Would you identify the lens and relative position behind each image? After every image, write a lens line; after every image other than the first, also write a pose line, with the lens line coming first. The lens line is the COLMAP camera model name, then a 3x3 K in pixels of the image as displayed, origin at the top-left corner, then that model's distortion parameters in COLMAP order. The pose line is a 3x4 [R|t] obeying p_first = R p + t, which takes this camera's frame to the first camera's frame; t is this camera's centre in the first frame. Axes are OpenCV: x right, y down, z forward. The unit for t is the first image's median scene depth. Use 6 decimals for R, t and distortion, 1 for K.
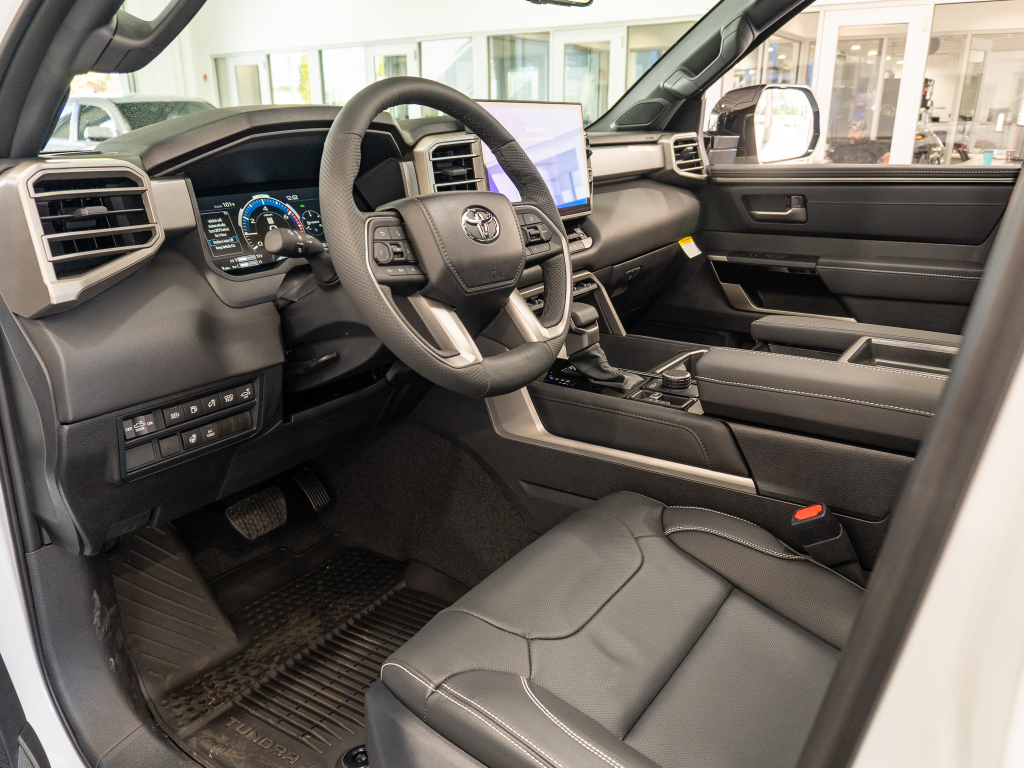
lens RADIAL K [[773.4, 0, 515.2], [0, 773.4, 383.3], [0, 0, 1]] dist [-0.015465, 0.002363]
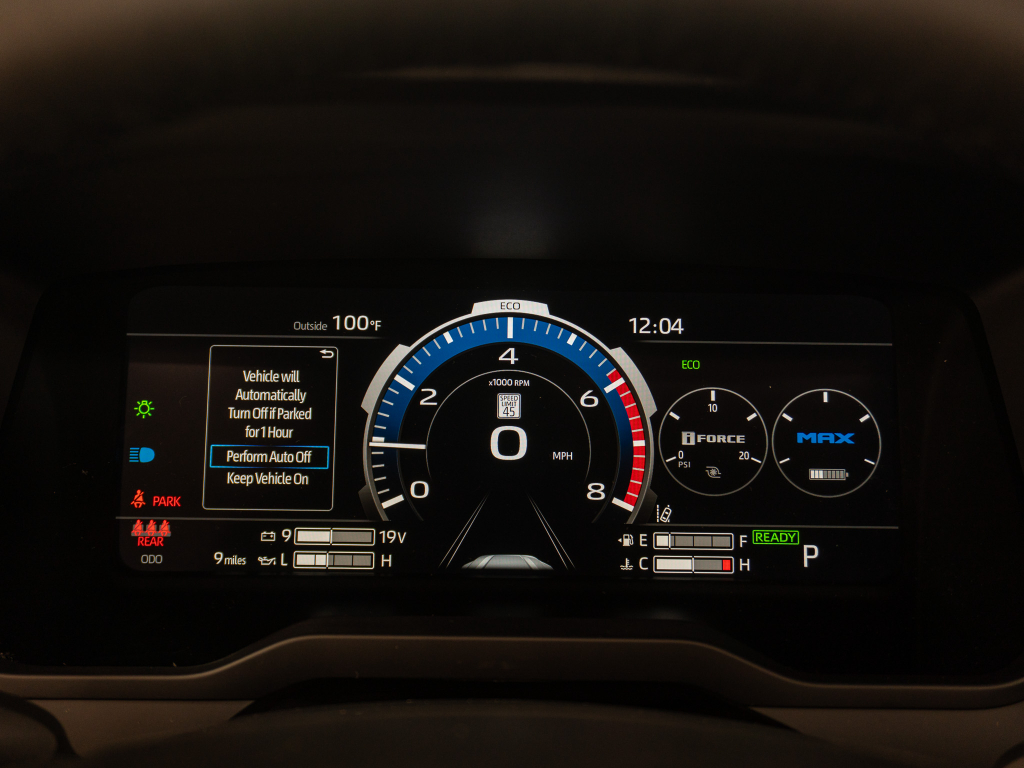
lens RADIAL K [[1089.6, 0, 512.2], [0, 1089.6, 378.0], [0, 0, 1]] dist [0.012704, 0.000000]
pose [[0.567112, 0.280489, -0.774409, -0.037917], [-0.281556, 0.949605, 0.137757, -0.257451], [0.774022, 0.139916, 0.617506, 0.741536]]
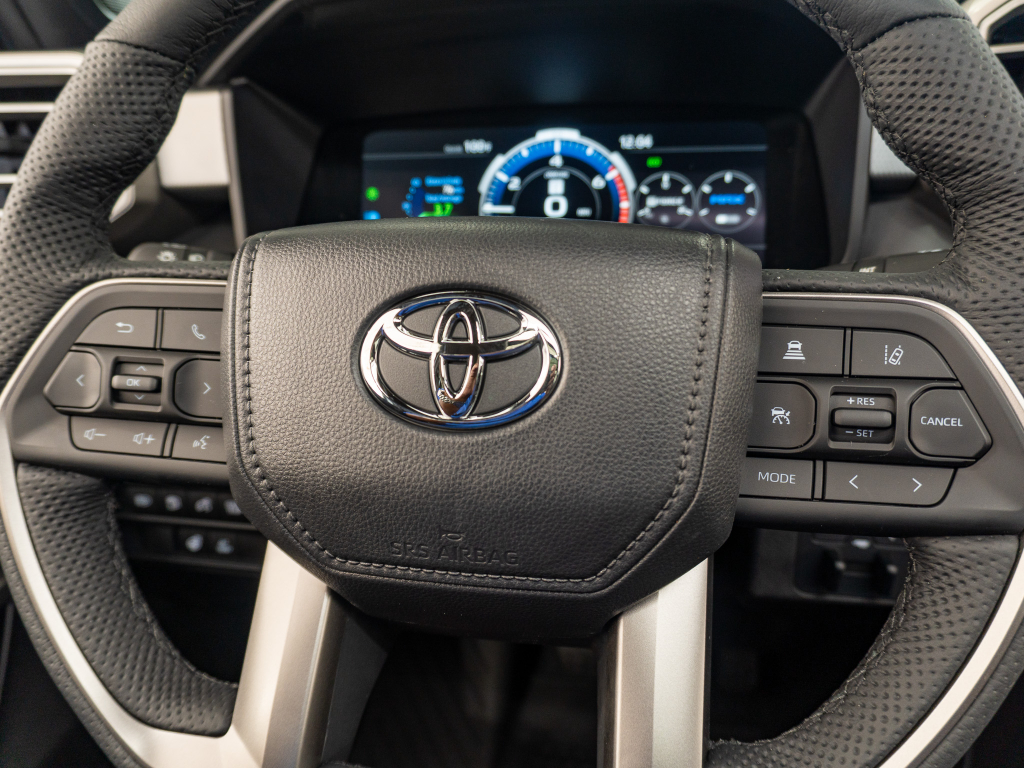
lens RADIAL K [[902.5, 0, 480.5], [0, 902.5, 410.0], [0, 0, 1]] dist [-0.023239, 0.002271]
pose [[0.425971, 0.369265, -0.825949, 0.176053], [-0.245028, 0.925884, 0.287574, -0.221798], [0.870925, 0.079883, 0.484880, 0.662445]]
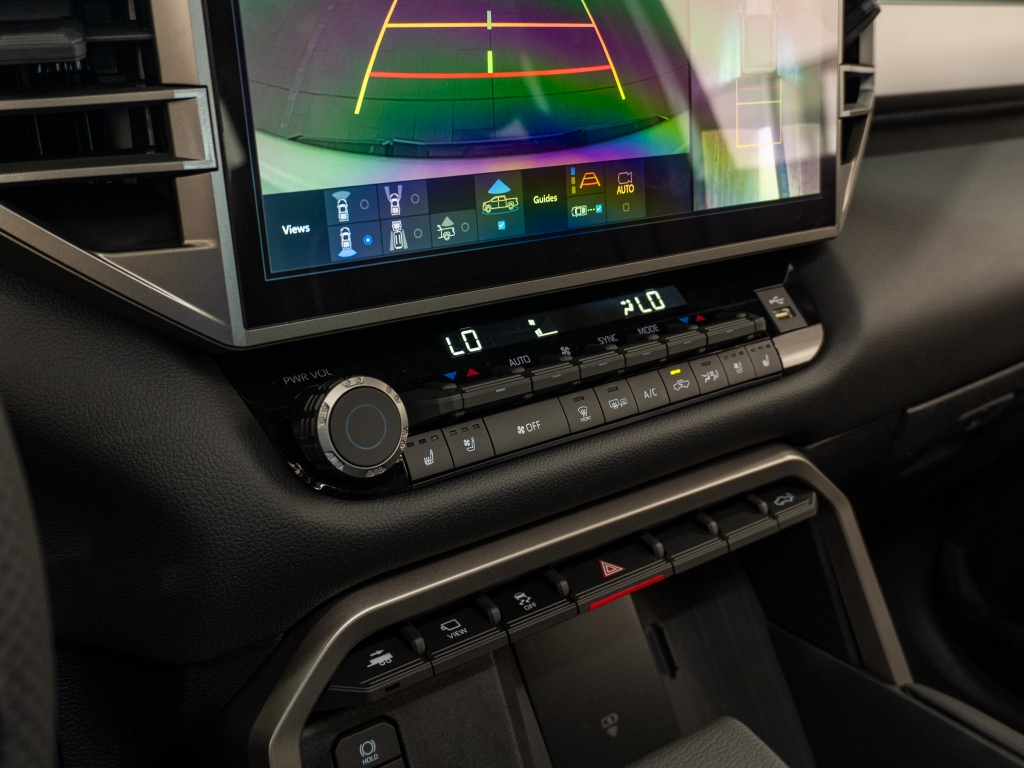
lens RADIAL K [[1063.7, 0, 519.9], [0, 1063.7, 391.4], [0, 0, 1]] dist [-0.012828, 0.000000]
pose [[0.950455, 0.142400, -0.276327, 0.136270], [-0.131272, 0.989621, 0.058461, -0.227120], [0.281784, -0.019291, 0.959284, 0.802153]]
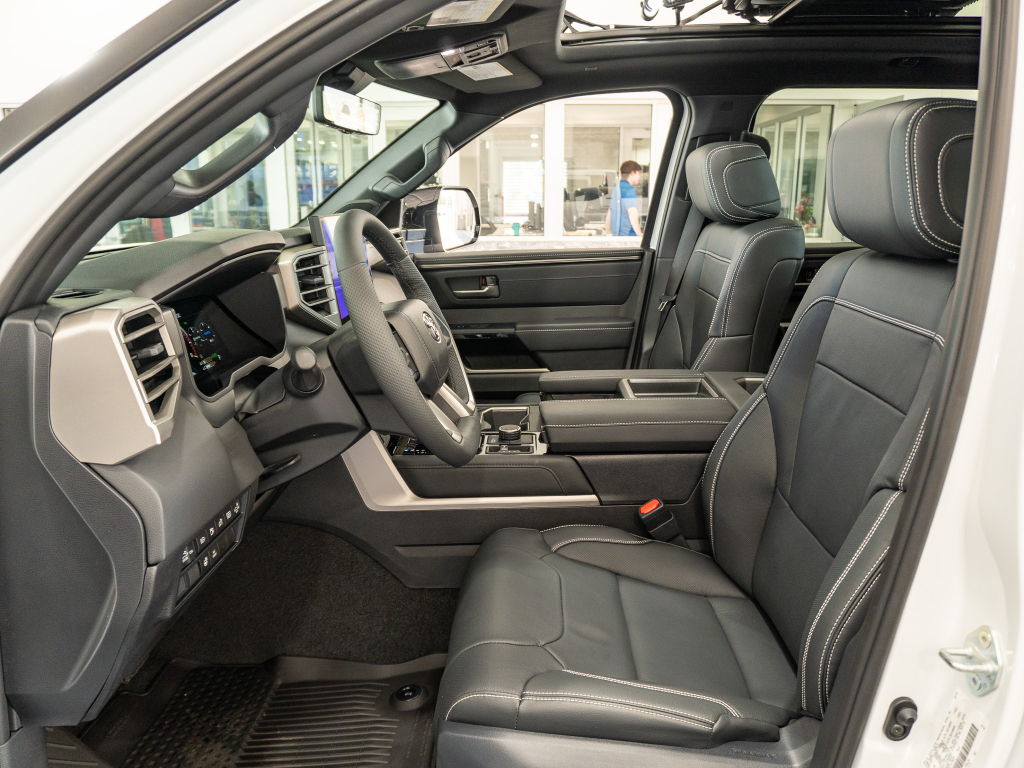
lens RADIAL K [[773.4, 0, 516.6], [0, 773.4, 383.1], [0, 0, 1]] dist [-0.015465, 0.002363]
pose [[0.834579, -0.131588, 0.534941, -0.464156], [0.177995, 0.983380, -0.035798, -0.038895], [-0.521340, 0.125093, 0.844130, -0.070358]]
